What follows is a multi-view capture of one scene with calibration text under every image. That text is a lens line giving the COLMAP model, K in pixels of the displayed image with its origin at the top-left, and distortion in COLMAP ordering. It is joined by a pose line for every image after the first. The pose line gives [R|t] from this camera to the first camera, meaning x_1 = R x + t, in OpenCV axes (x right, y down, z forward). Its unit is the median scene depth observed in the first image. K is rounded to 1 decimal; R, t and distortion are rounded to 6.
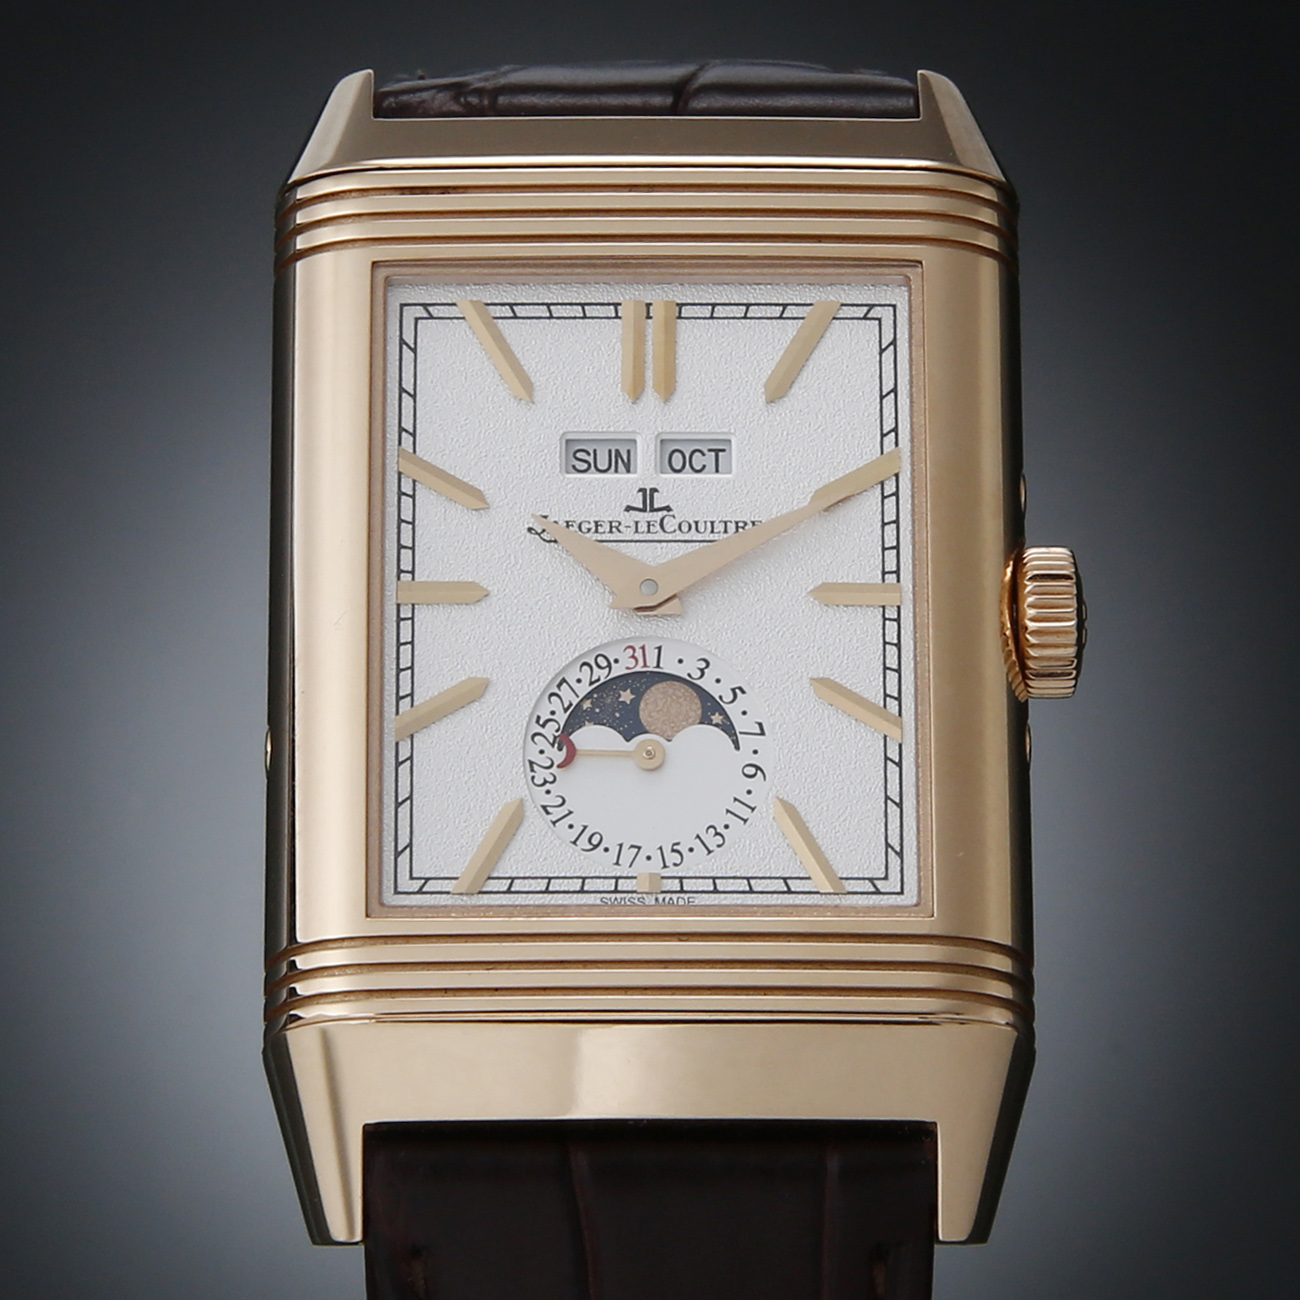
lens RADIAL K [[7728.0, 0, 650.0], [0, 7728.0, 650.0], [0, 0, 1]] dist [0.612536, -9.379424]
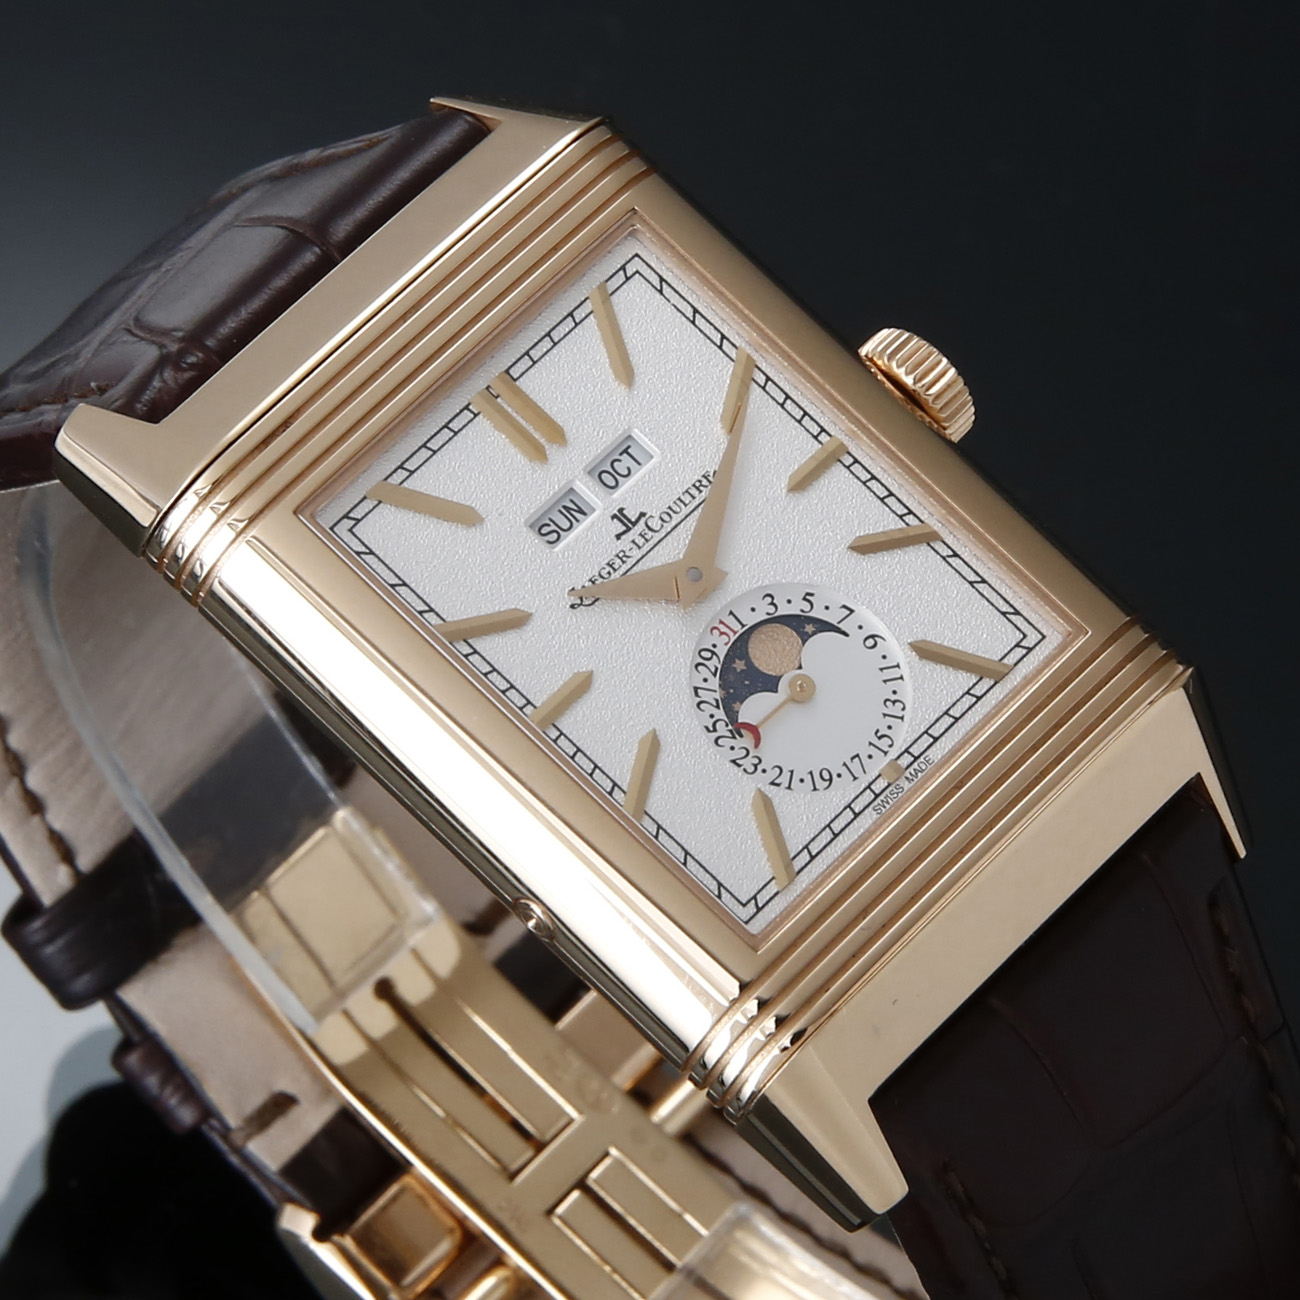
lens RADIAL K [[7728.0, 0, 650.0], [0, 7728.0, 650.0], [0, 0, 1]] dist [0.612536, -9.379424]
pose [[0.665733, -0.619626, 0.415769, -0.463038], [0.611930, 0.772205, 0.170999, -0.189685], [-0.427015, 0.140582, 0.893250, 0.027430]]
